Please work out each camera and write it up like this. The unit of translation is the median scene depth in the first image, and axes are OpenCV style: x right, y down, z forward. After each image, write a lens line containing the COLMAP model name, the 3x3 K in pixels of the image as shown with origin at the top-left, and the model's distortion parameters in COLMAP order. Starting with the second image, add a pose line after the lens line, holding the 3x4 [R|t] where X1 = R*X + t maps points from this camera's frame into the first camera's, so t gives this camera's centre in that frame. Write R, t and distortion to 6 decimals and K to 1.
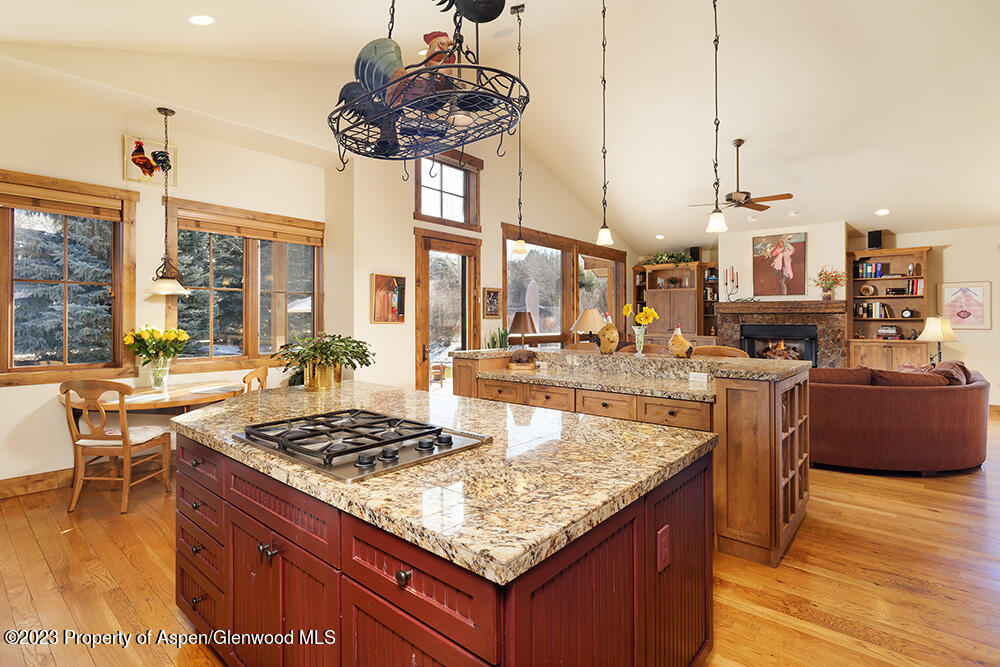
lens RADIAL K [[475.1, 0, 497.4], [0, 475.1, 323.4], [0, 0, 1]] dist [0.002164, 0.000057]
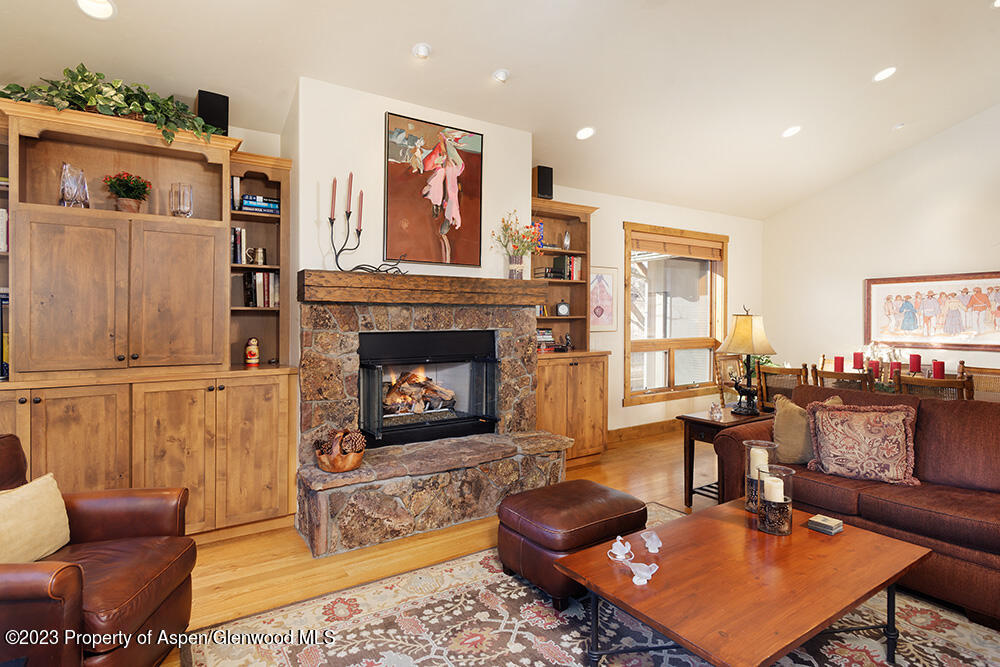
lens RADIAL K [[529.2, 0, 492.4], [0, 529.2, 313.8], [0, 0, 1]] dist [0.000316, 0.000522]
pose [[0.271113, 0.002820, 0.962543, 0.141026], [0.008412, 0.999951, -0.005298, -0.010090], [-0.962511, 0.009534, 0.271076, 0.823536]]
